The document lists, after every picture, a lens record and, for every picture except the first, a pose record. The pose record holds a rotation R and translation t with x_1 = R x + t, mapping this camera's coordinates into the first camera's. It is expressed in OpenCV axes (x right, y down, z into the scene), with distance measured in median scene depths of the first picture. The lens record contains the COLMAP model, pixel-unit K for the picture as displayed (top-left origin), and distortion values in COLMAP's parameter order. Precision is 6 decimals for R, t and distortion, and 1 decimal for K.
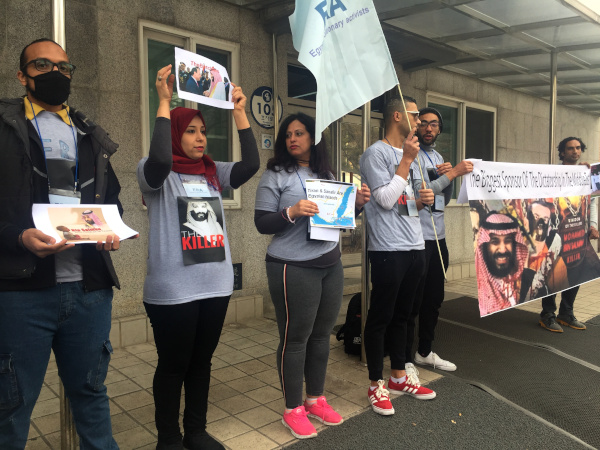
lens RADIAL K [[508.2, 0, 300.0], [0, 508.2, 225.0], [0, 0, 1]] dist [0.208197, -0.226946]
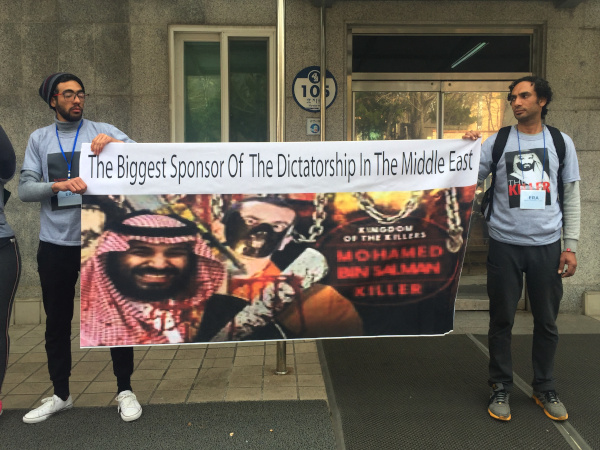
lens RADIAL K [[508.5, 0, 300.0], [0, 508.5, 225.0], [0, 0, 1]] dist [0.046184, 0.003595]
pose [[0.770322, 0.048046, -0.635842, 0.922596], [-0.035165, 0.998841, 0.032873, -0.034309], [0.636685, -0.002964, 0.771119, 0.539082]]
